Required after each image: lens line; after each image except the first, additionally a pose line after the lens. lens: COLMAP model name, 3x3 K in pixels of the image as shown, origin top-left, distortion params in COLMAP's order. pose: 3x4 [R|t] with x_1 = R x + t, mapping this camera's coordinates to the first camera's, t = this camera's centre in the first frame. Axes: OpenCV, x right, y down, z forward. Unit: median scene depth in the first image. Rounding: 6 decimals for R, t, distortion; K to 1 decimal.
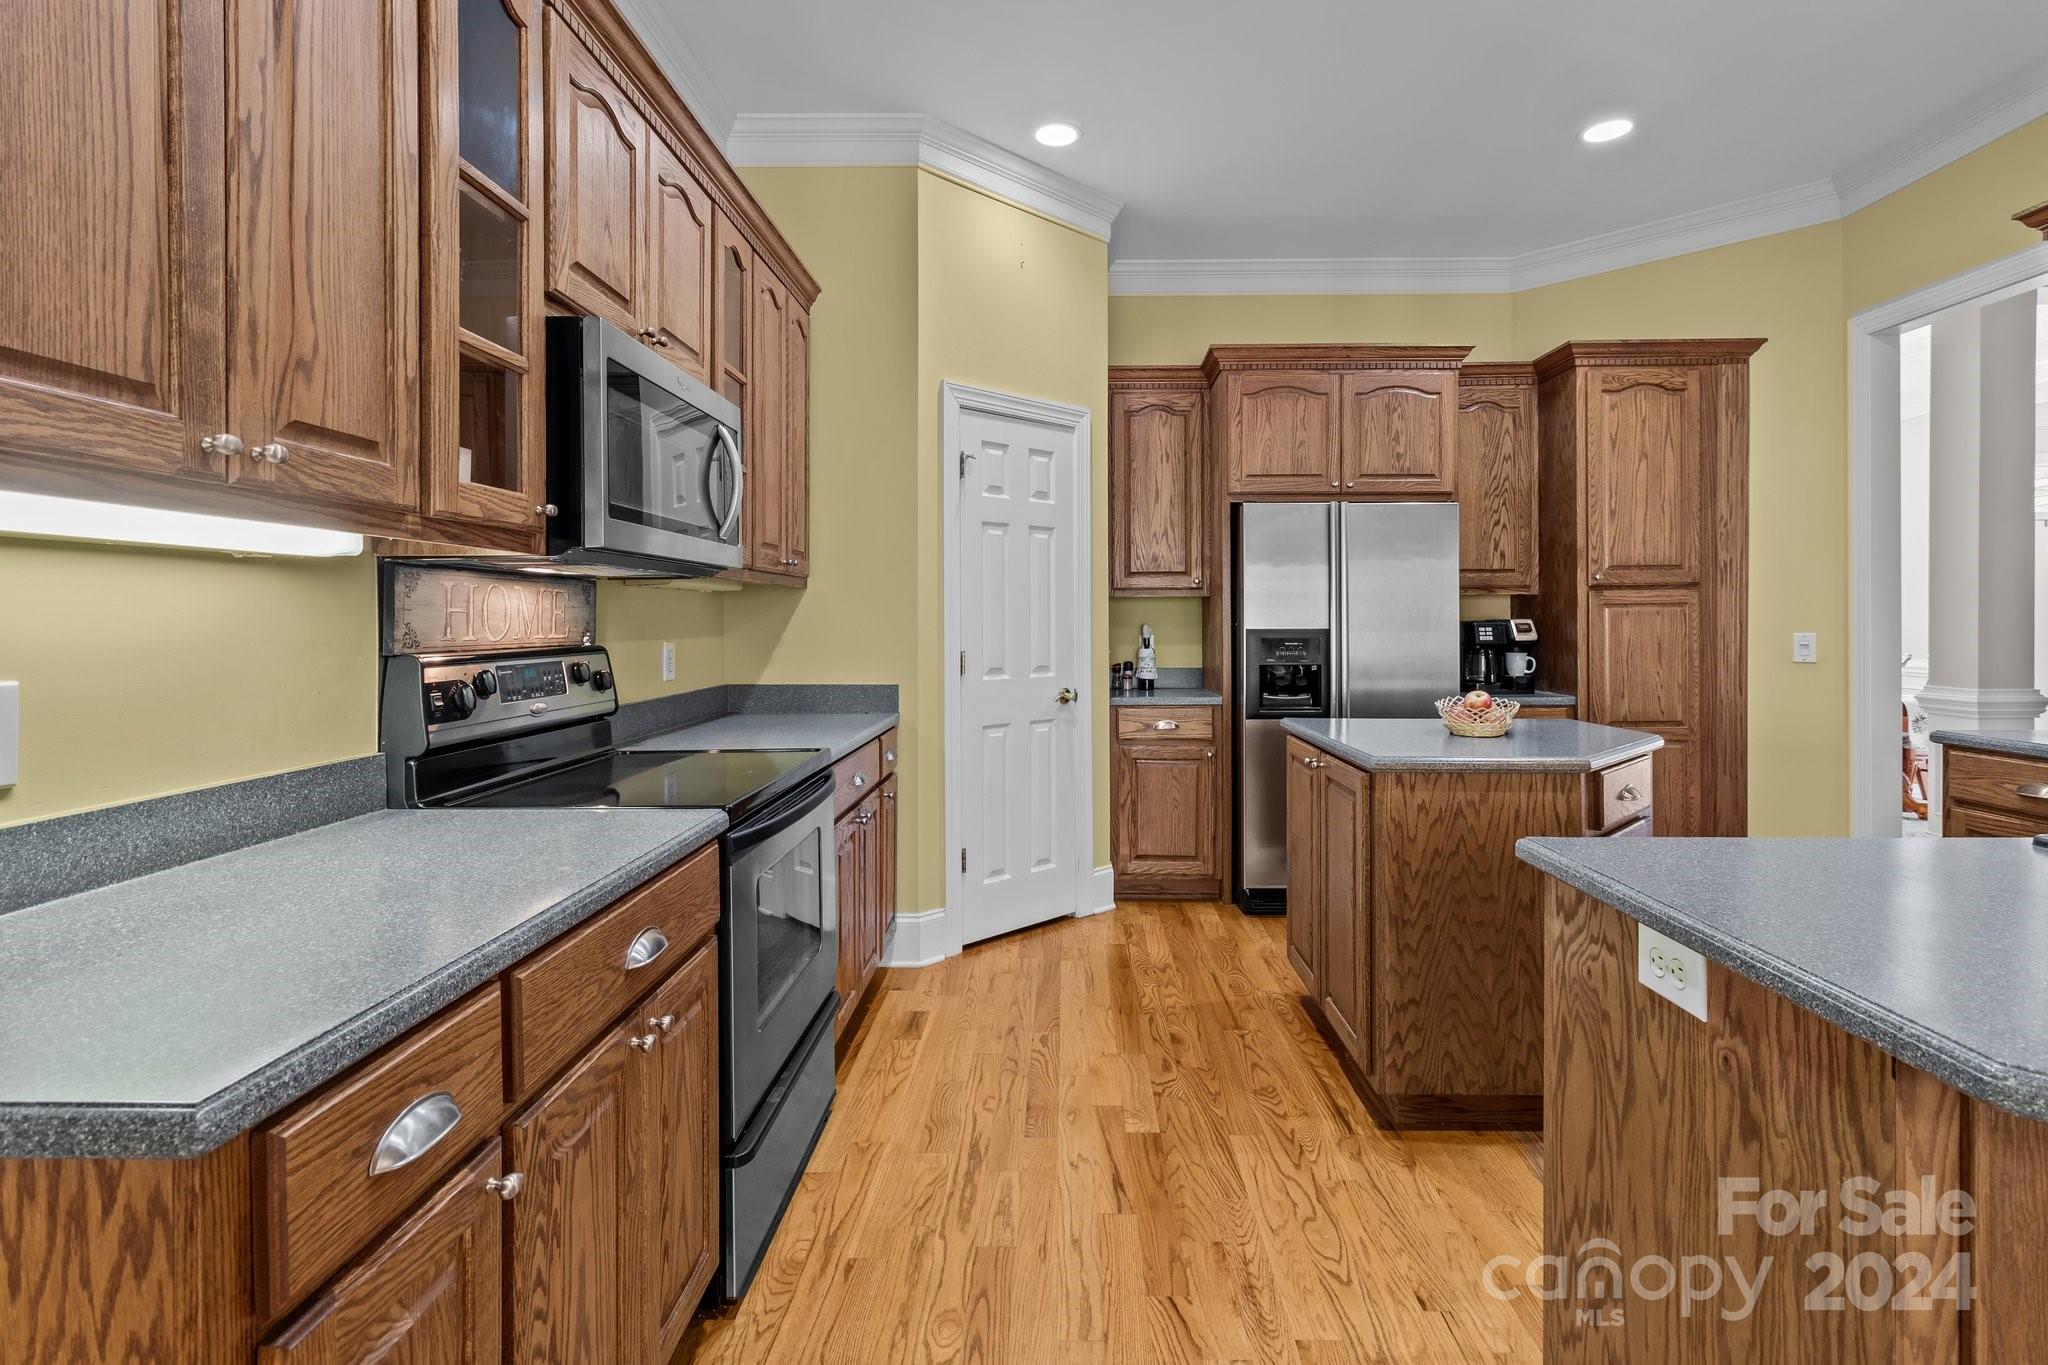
lens RADIAL K [[953.5, 0, 1069.9], [0, 953.5, 623.7], [0, 0, 1]] dist [-0.002112, -0.000094]
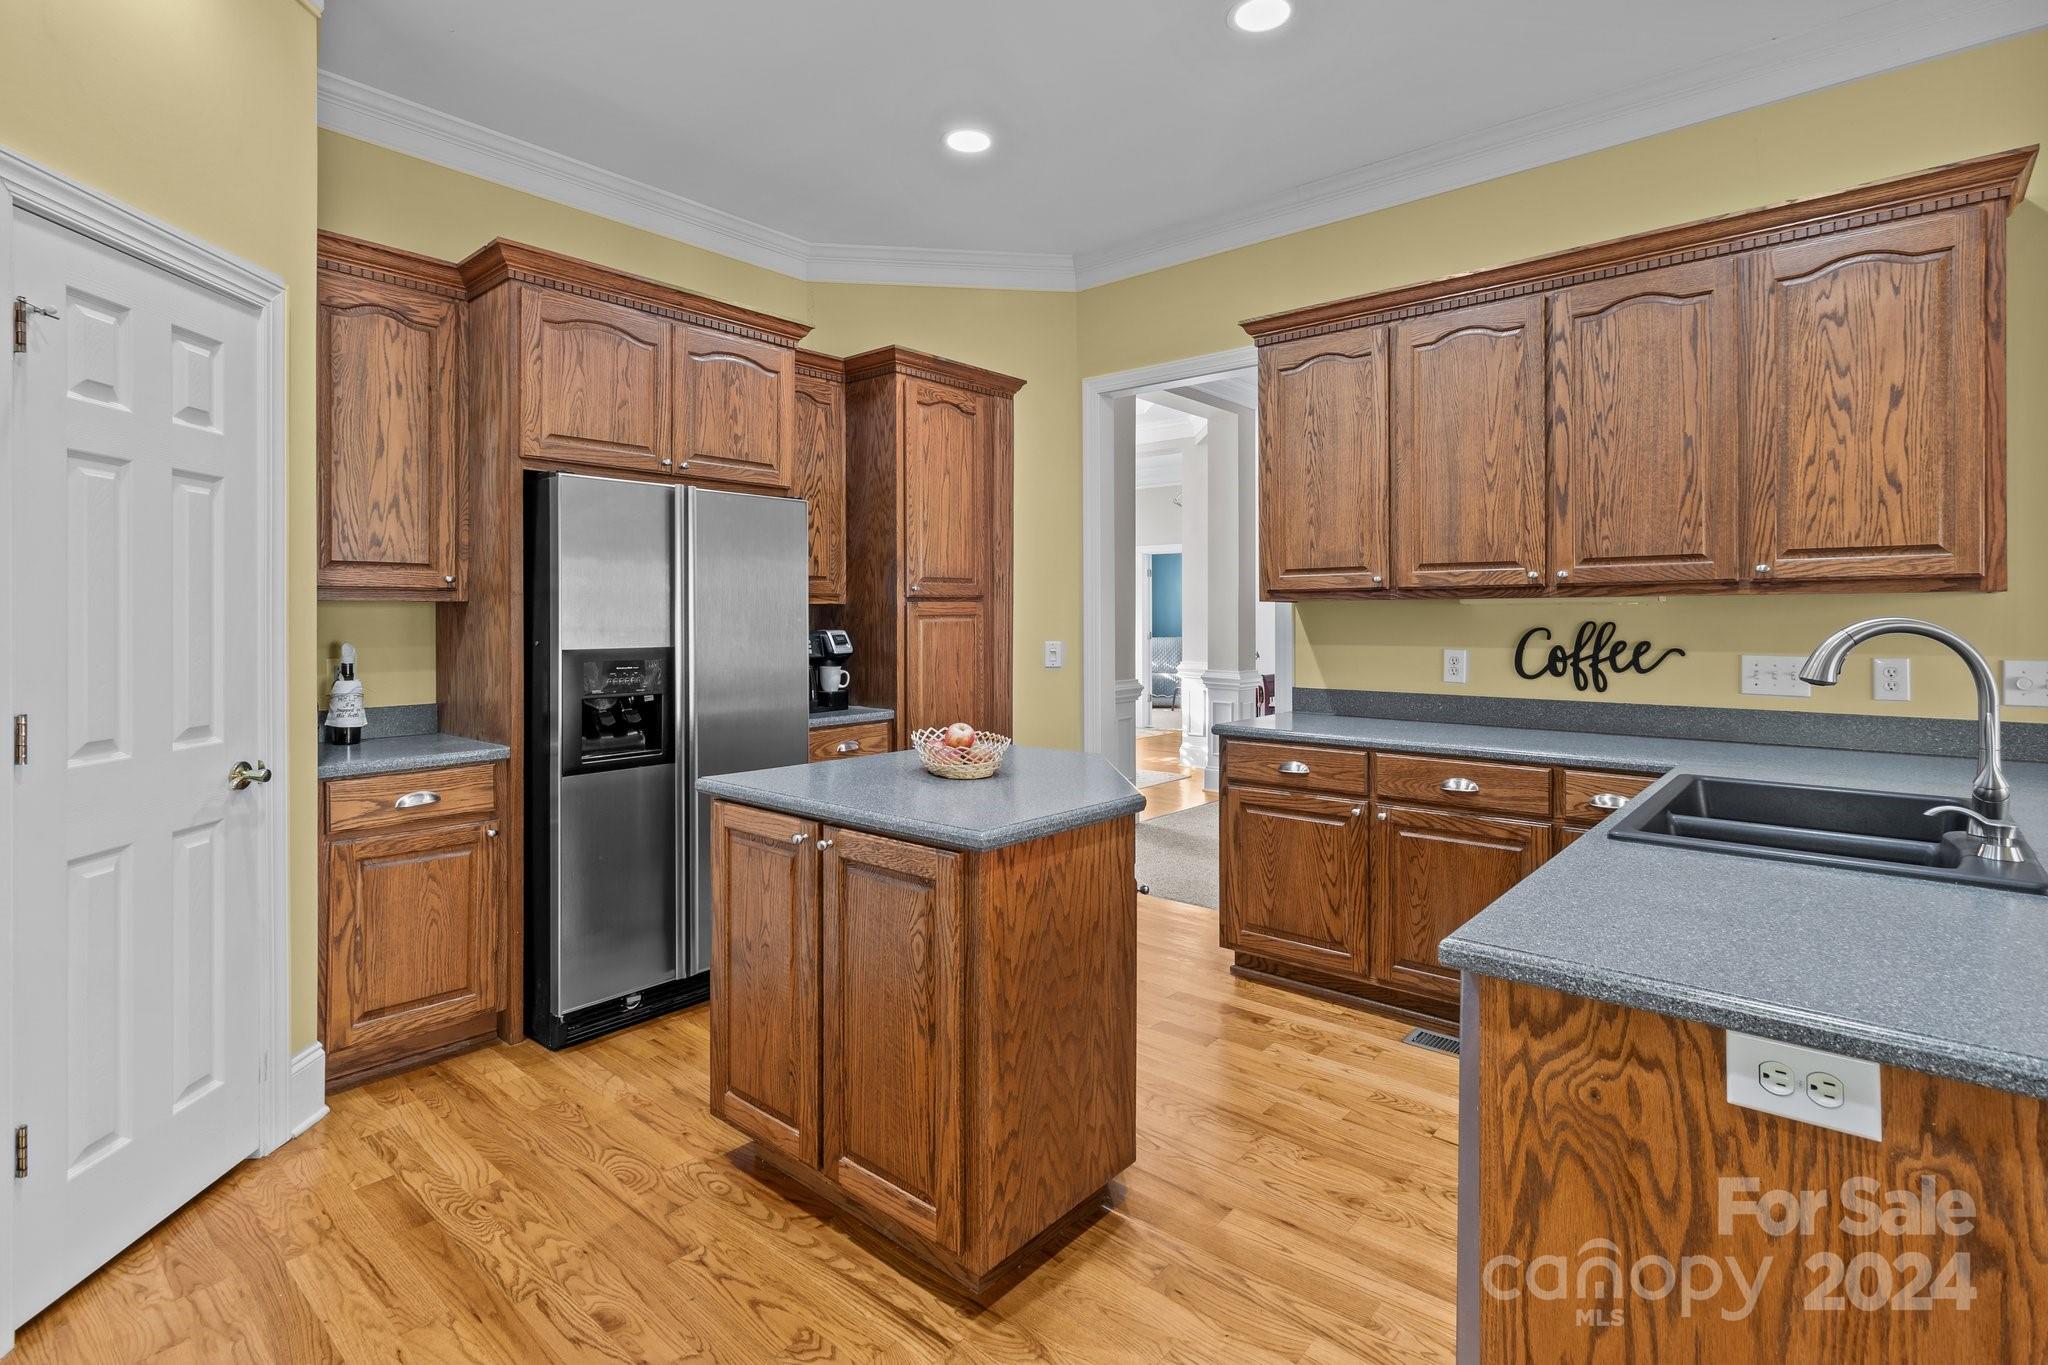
lens RADIAL K [[953.5, 0, 1015.5], [0, 953.5, 614.1], [0, 0, 1]] dist [-0.002112, -0.000094]
pose [[0.647642, 0.003803, 0.761935, -0.136359], [0.001431, 0.999980, -0.006207, -0.015899], [-0.761943, 0.005110, 0.647624, 0.277315]]
